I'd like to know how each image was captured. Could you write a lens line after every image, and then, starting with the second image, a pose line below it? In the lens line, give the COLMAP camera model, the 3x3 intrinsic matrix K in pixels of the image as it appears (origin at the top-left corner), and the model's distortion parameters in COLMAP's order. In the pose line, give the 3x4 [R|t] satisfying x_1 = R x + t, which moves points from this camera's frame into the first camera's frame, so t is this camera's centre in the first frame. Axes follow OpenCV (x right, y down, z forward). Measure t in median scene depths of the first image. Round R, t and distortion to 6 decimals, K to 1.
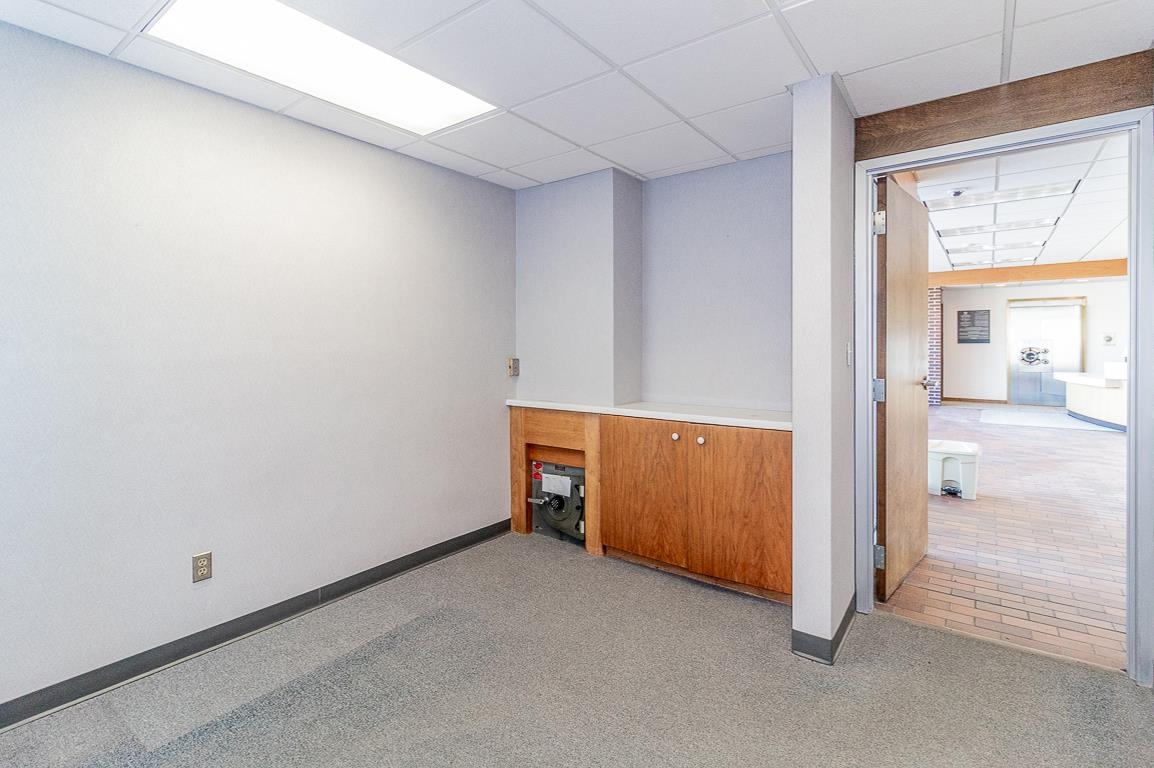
lens RADIAL K [[550.5, 0, 576.4], [0, 550.5, 354.2], [0, 0, 1]] dist [-0.004412, -0.000348]
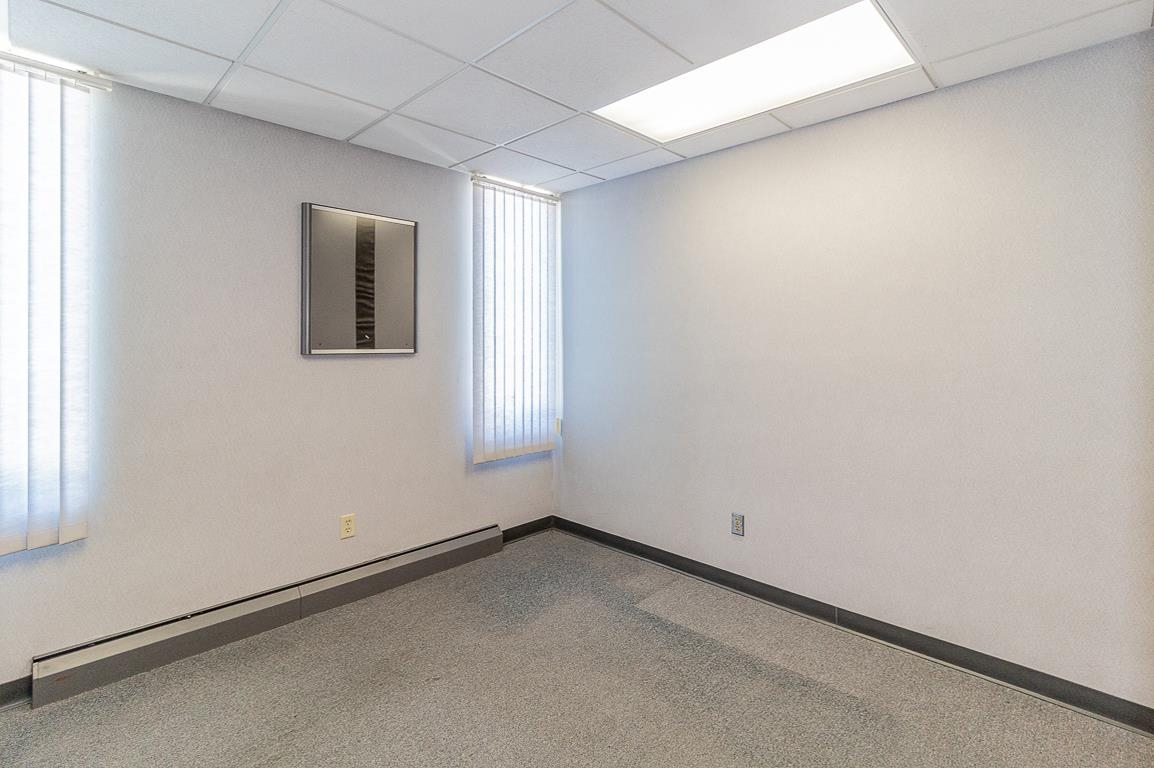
lens RADIAL K [[550.5, 0, 575.0], [0, 550.5, 348.2], [0, 0, 1]] dist [-0.004412, -0.000348]
pose [[-0.156036, 0.005114, -0.987738, 0.623155], [-0.016833, 0.999828, 0.007836, -0.020375], [0.987608, 0.017849, -0.155923, 0.823721]]
